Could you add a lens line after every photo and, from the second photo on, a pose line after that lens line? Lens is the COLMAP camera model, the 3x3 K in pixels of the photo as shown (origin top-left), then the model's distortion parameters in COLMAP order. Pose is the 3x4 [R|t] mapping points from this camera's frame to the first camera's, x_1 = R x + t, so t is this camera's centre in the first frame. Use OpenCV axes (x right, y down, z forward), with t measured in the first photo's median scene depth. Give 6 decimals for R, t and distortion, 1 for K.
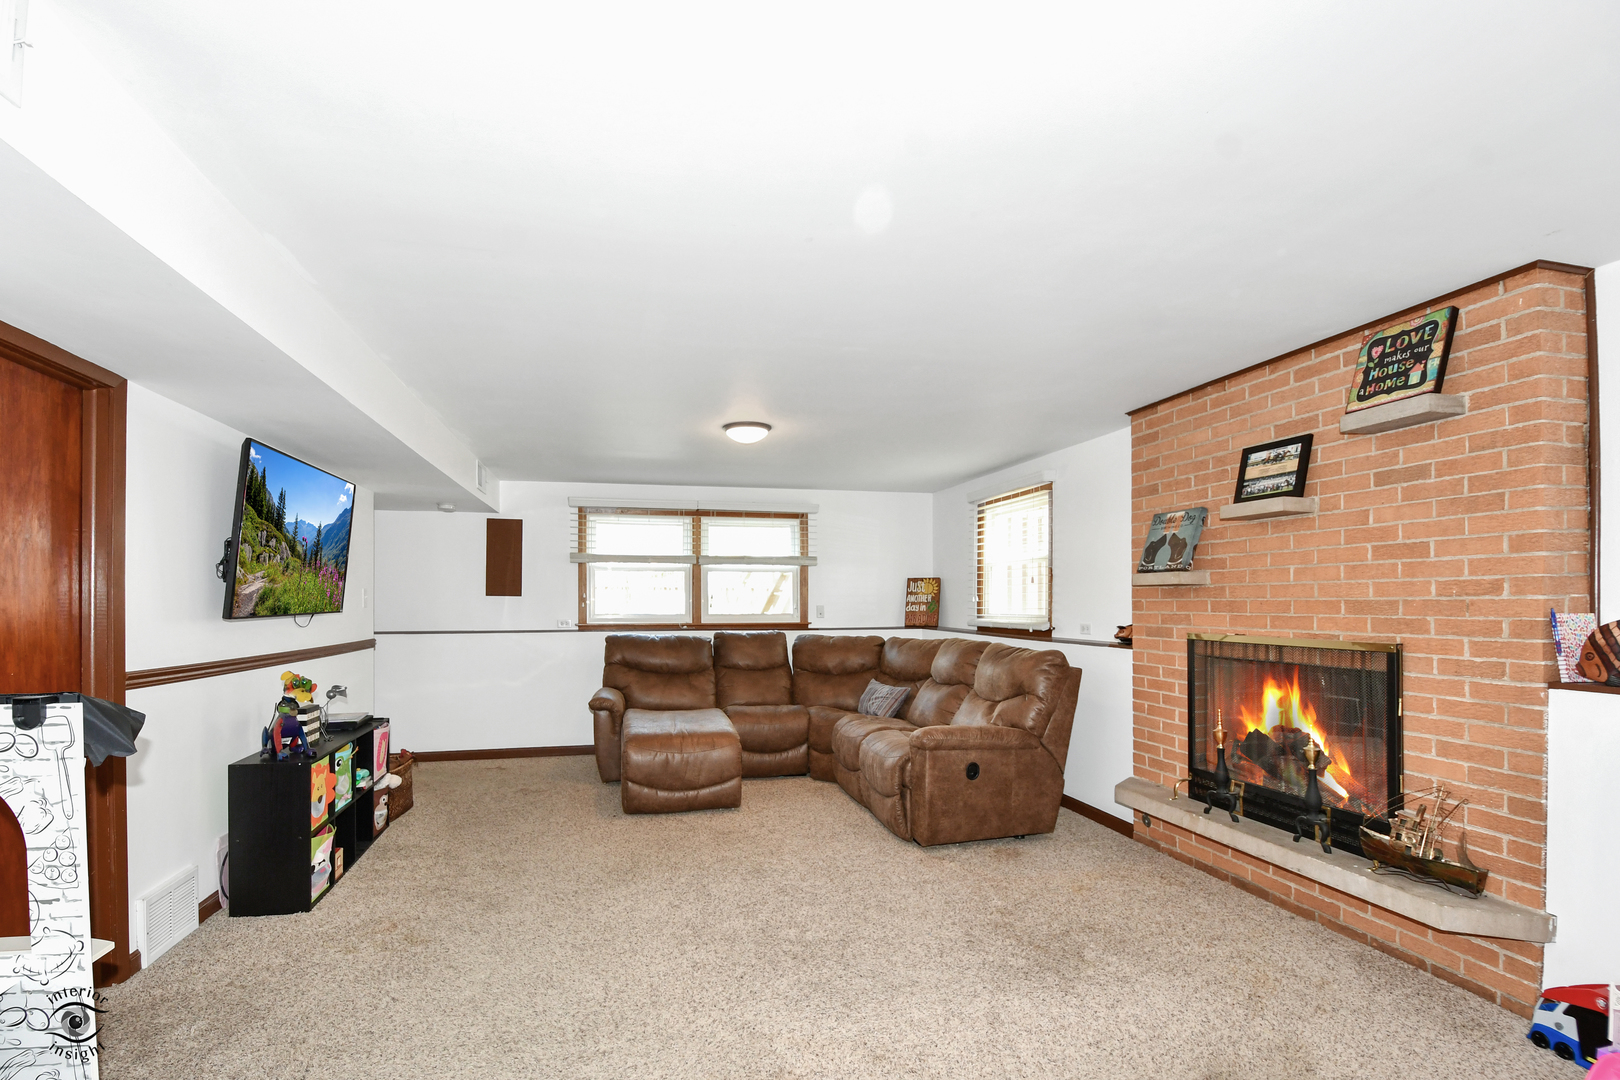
lens RADIAL K [[758.3, 0, 811.4], [0, 758.3, 614.2], [0, 0, 1]] dist [0.012292, -0.010124]
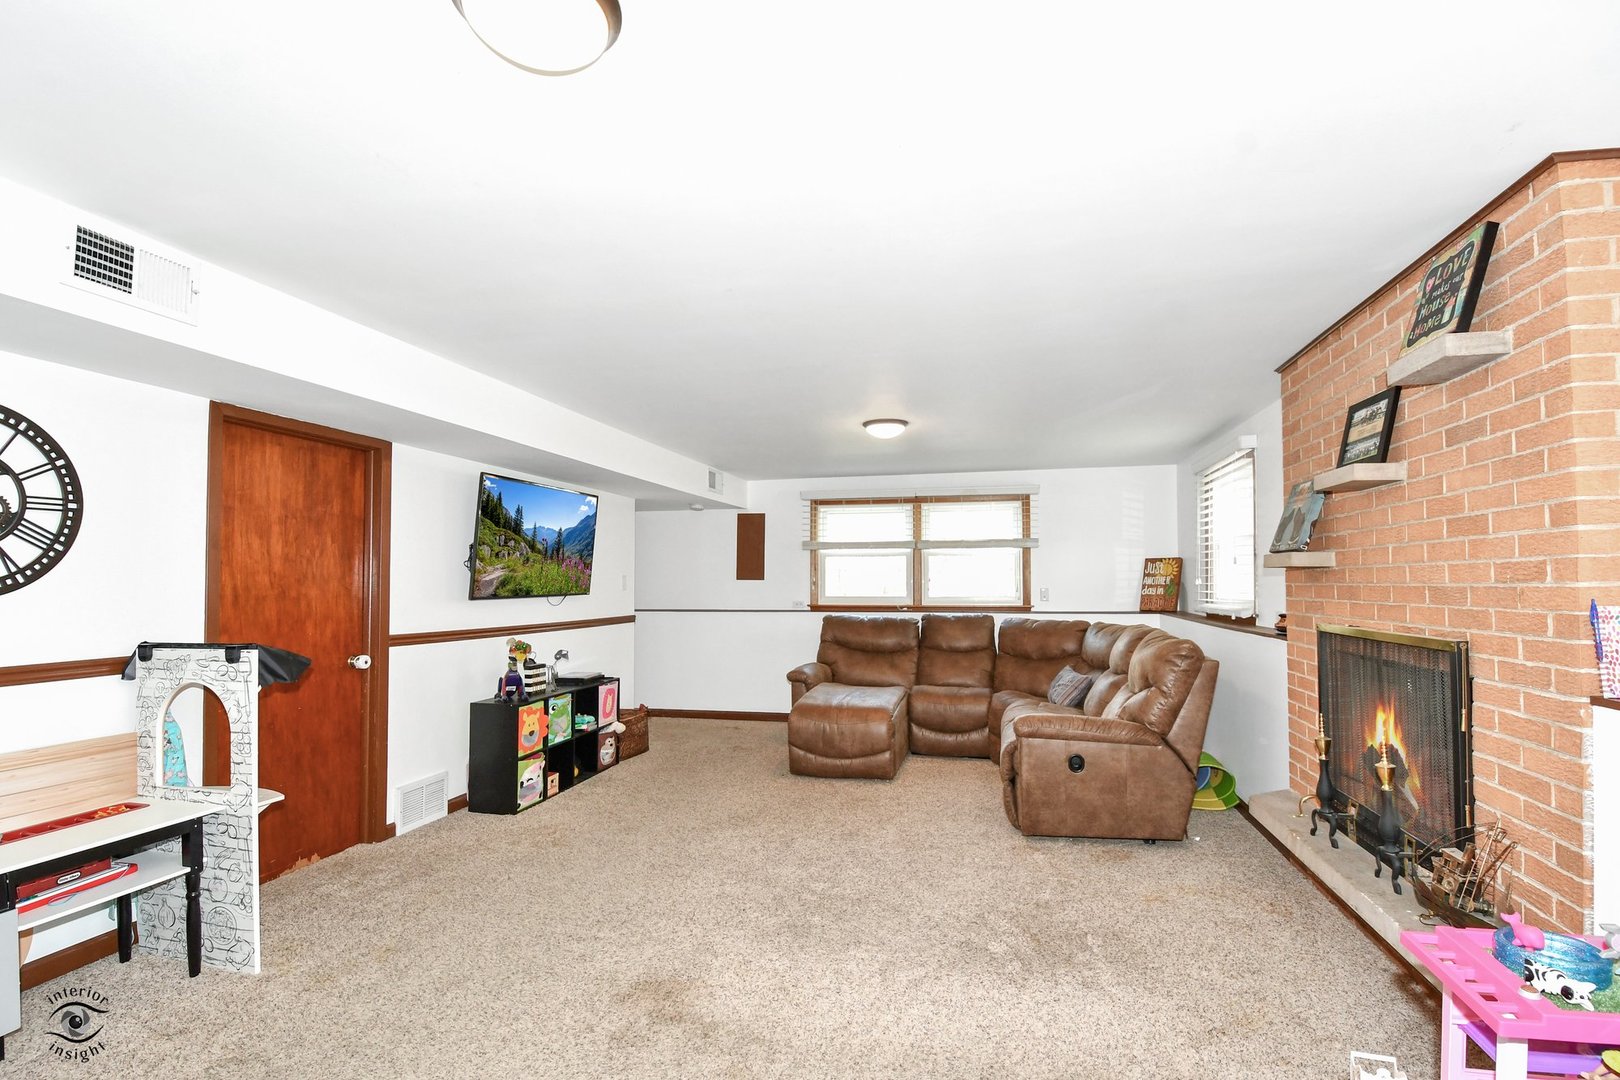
lens RADIAL K [[747.8, 0, 797.5], [0, 747.8, 579.6], [0, 0, 1]] dist [0.008896, -0.001342]
pose [[0.907717, -0.004339, -0.419560, 0.286045], [-0.004463, 0.999790, -0.019996, -0.004528], [0.419559, 0.020023, 0.907507, -0.010839]]
